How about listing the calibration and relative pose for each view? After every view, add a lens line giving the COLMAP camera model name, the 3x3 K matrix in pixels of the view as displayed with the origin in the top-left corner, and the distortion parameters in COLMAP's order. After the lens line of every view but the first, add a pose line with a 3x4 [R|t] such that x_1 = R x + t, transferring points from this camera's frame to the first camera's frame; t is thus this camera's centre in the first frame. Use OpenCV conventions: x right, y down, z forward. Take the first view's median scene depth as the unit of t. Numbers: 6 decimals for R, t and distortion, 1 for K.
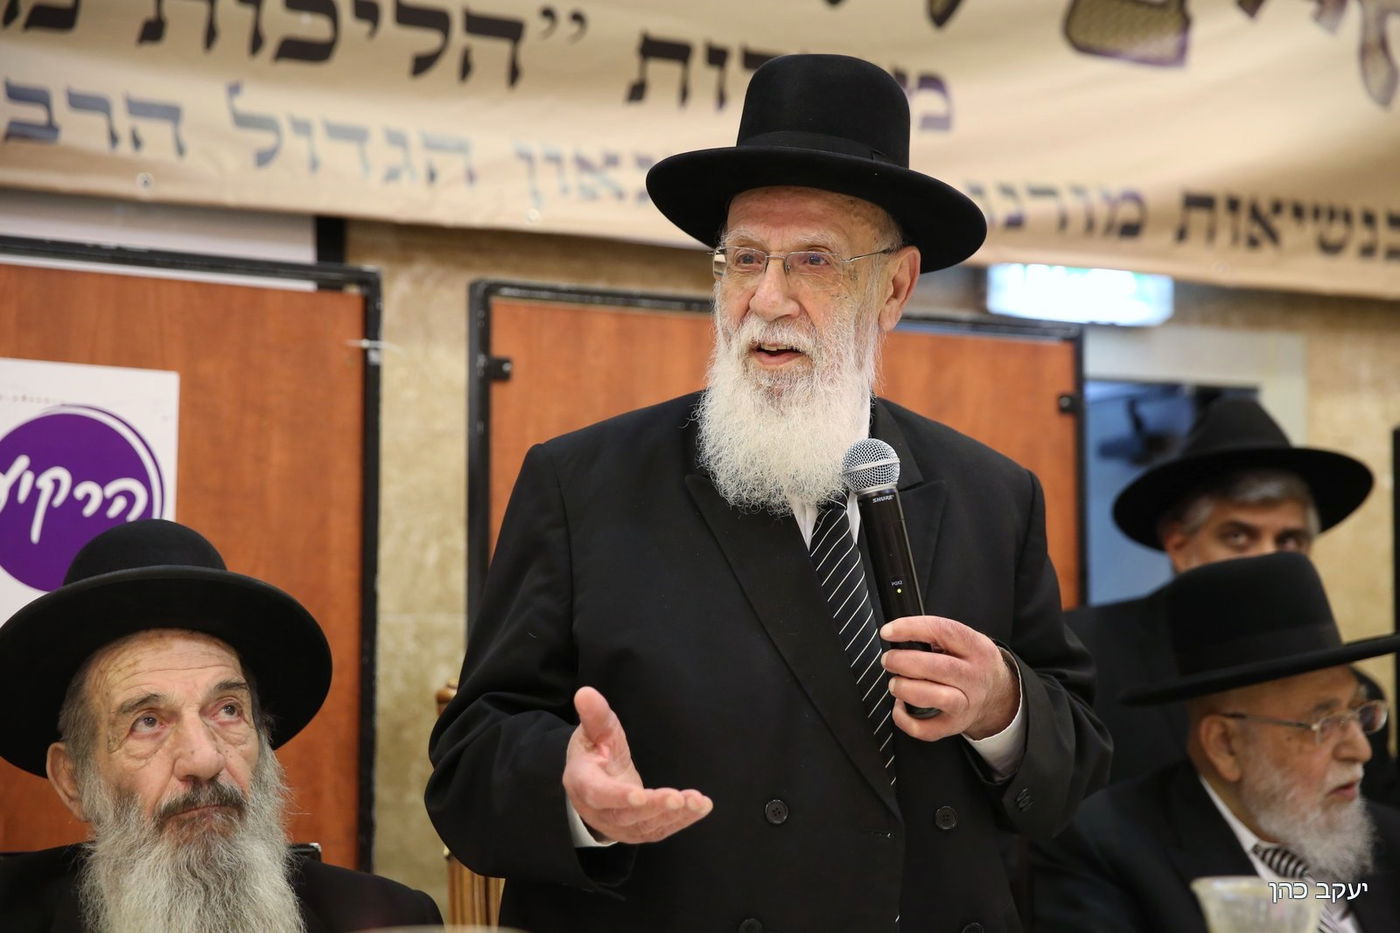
lens RADIAL K [[2575.7, 0, 697.9], [0, 2575.7, 536.4], [0, 0, 1]] dist [0.197586, -0.039488]
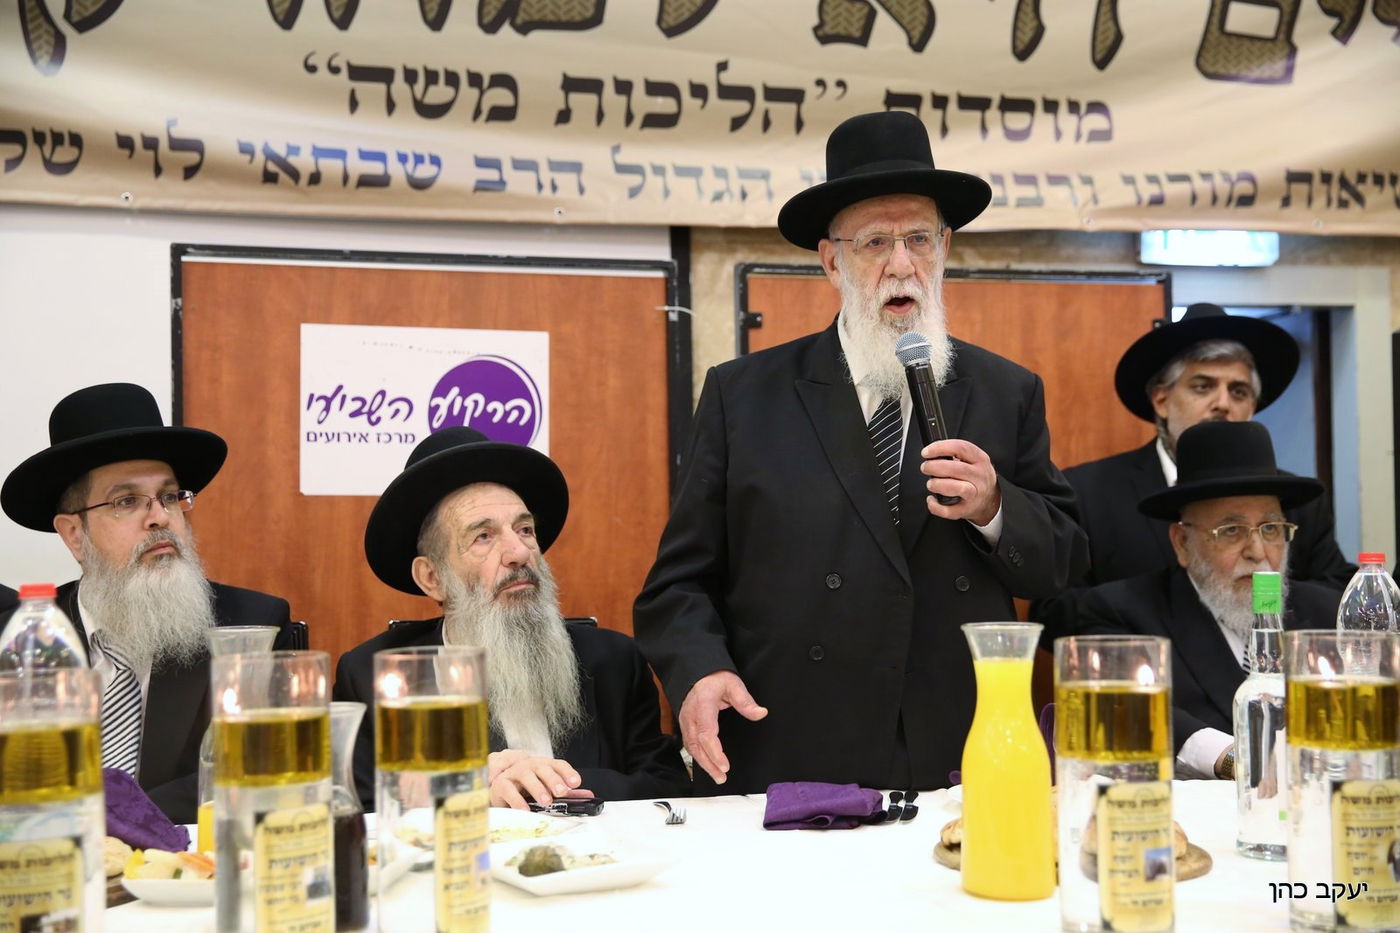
lens RADIAL K [[1898.0, 0, 700.0], [0, 1898.0, 466.5], [0, 0, 1]] dist [0.107838, 0.053084]
pose [[0.978031, -0.030930, -0.206151, 0.102089], [0.033137, 0.999424, 0.007261, 0.011574], [0.205807, -0.013933, 0.978493, -0.107527]]
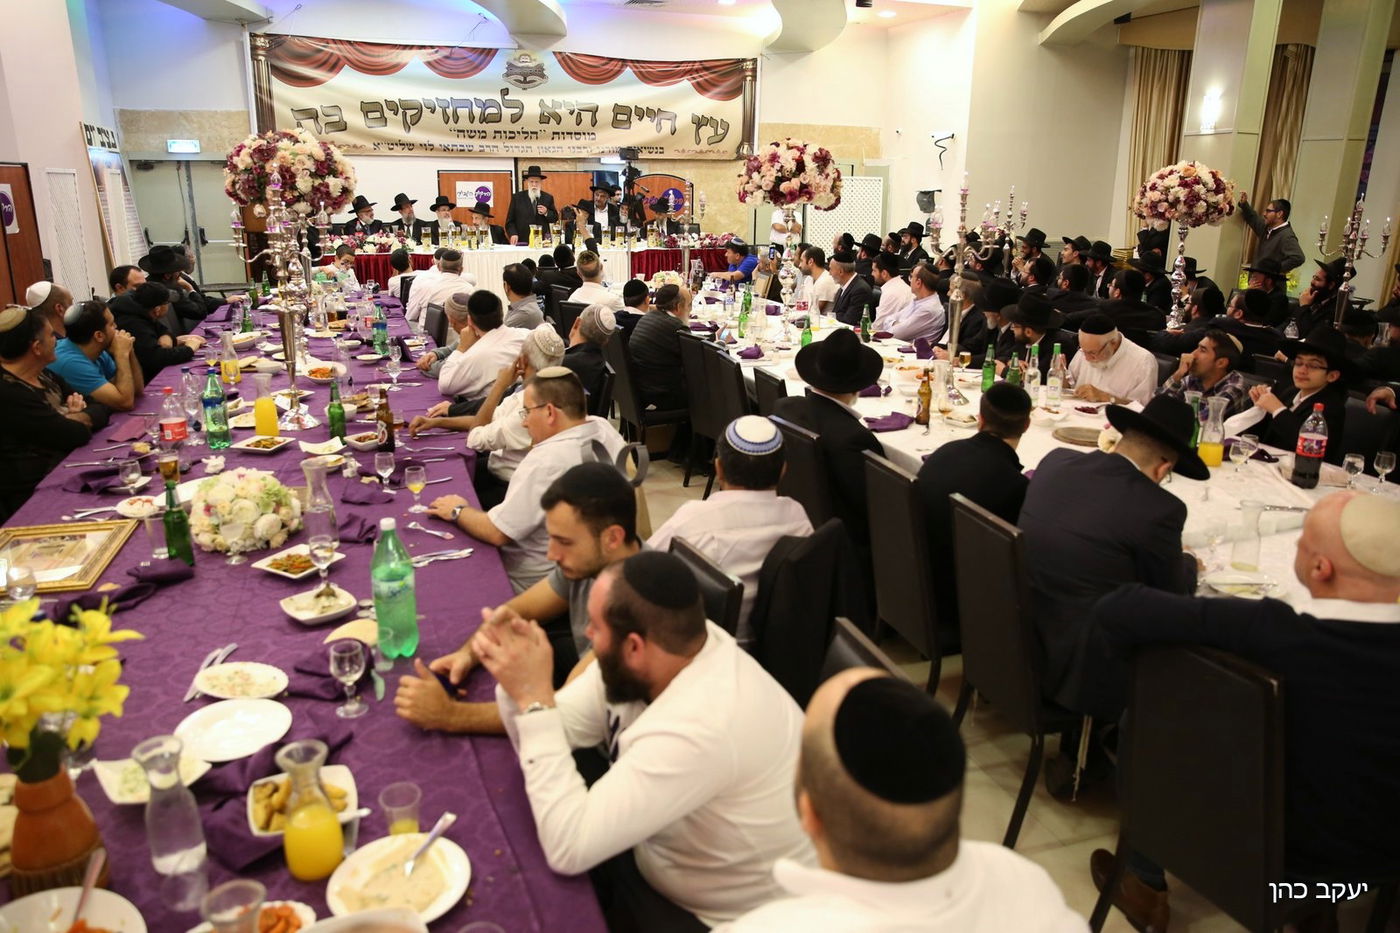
lens RADIAL K [[991.7, 0, 692.6], [0, 991.7, 466.6], [0, 0, 1]] dist [-0.073421, 0.001258]
pose [[0.995267, 0.025142, -0.093870, 0.816556], [0.005204, 0.950777, 0.309832, -0.158969], [0.097039, -0.308854, 0.946146, -2.478473]]
